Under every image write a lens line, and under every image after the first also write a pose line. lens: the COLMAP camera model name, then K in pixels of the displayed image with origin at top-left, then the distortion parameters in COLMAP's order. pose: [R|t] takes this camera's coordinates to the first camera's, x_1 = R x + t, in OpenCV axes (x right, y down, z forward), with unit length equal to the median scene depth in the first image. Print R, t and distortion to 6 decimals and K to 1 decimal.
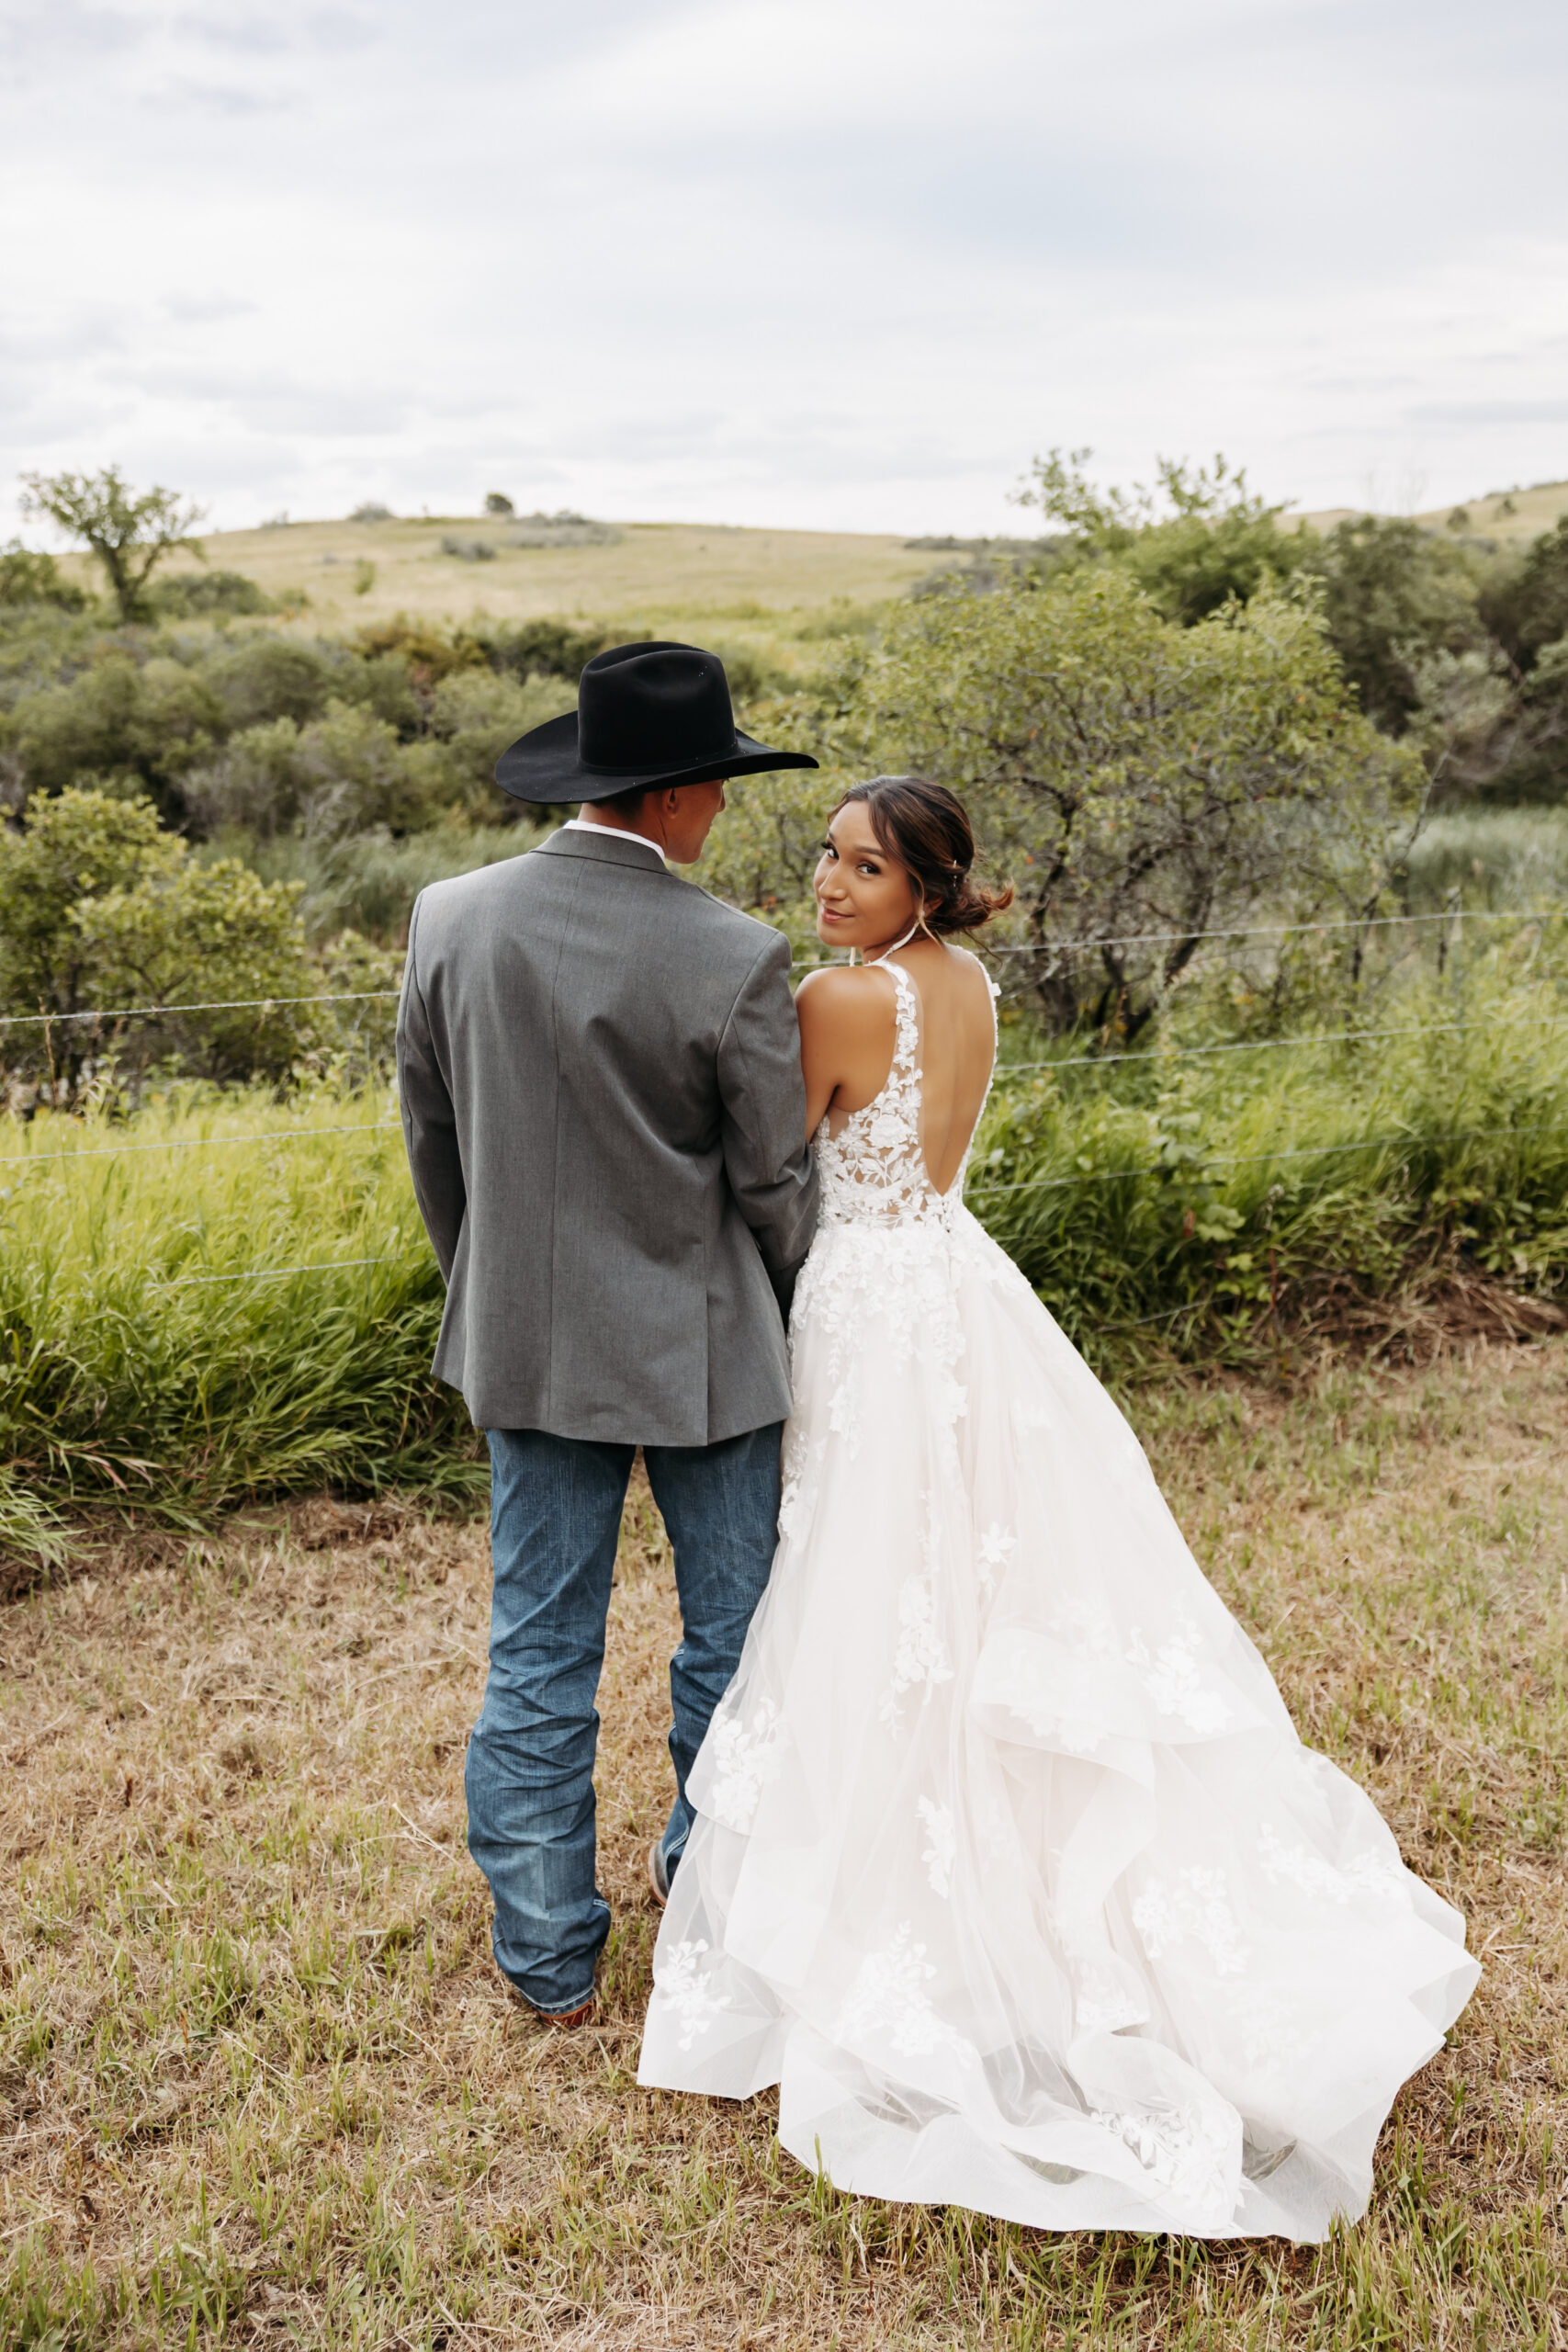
lens RADIAL K [[2258.2, 0, 893.8], [0, 2258.2, 1155.9], [0, 0, 1]] dist [-0.004777, 0.000000]
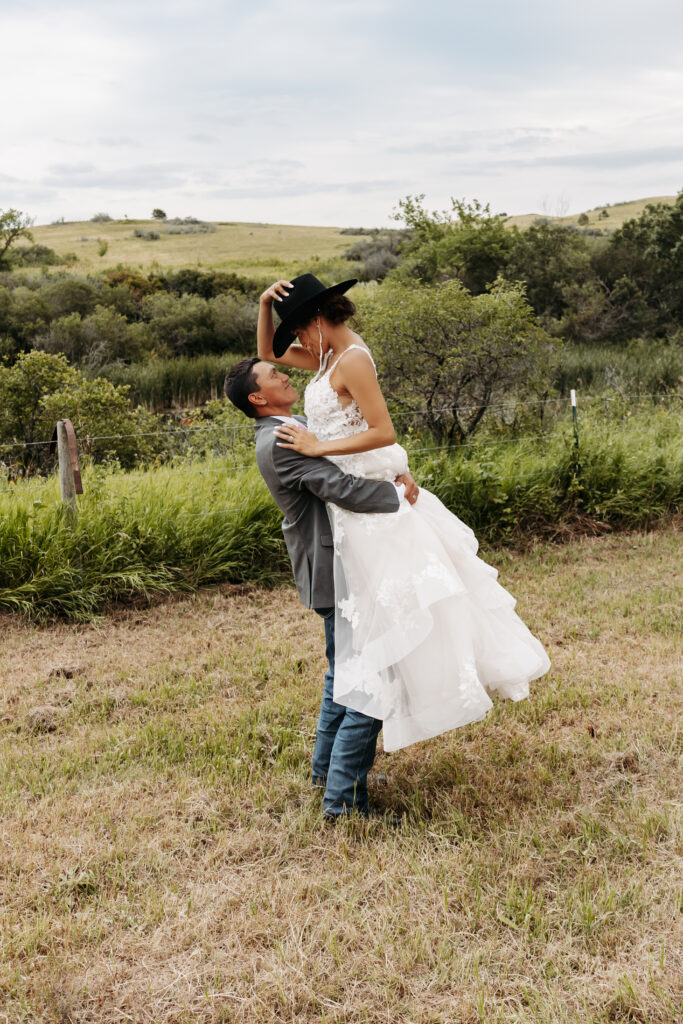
lens RADIAL K [[1185.7, 0, 342.3], [0, 1185.7, 447.1], [0, 0, 1]] dist [0.032482, 0.000000]
pose [[0.999397, -0.011204, 0.032866, -0.043151], [0.013131, 0.998171, -0.059015, 0.018358], [-0.032144, 0.059411, 0.997716, -0.214967]]
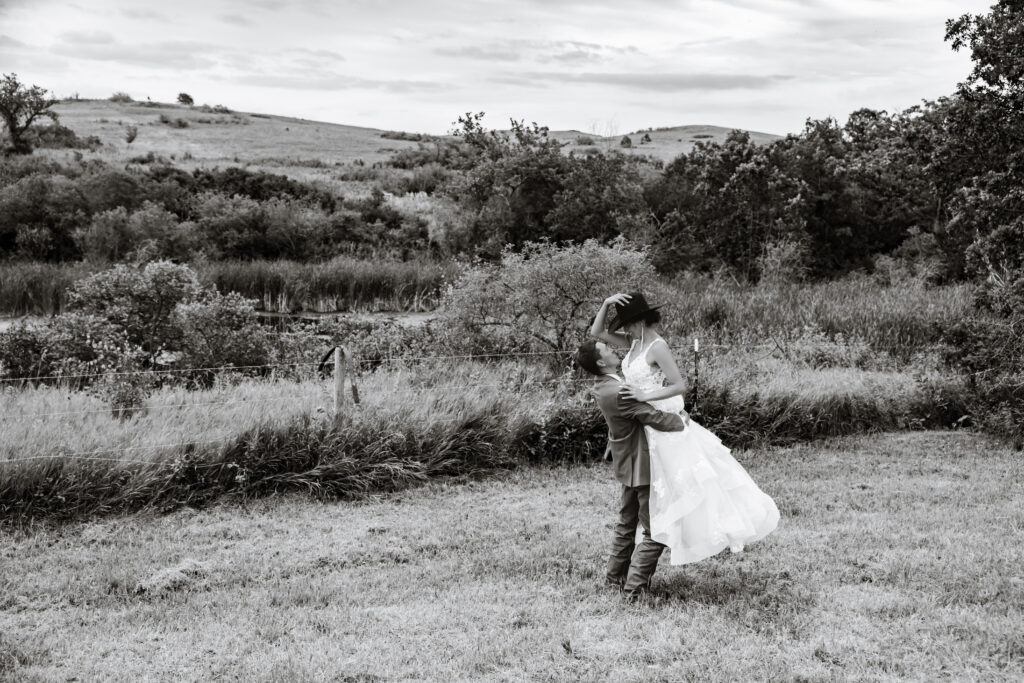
lens RADIAL K [[1529.3, 0, 514.1], [0, 1529.3, 339.9], [0, 0, 1]] dist [0.089375, 0.000000]
pose [[0.973479, 0.040495, 0.225164, -0.239237], [-0.026114, 0.997446, -0.066482, 0.026189], [-0.227281, 0.058839, 0.972050, -0.555803]]
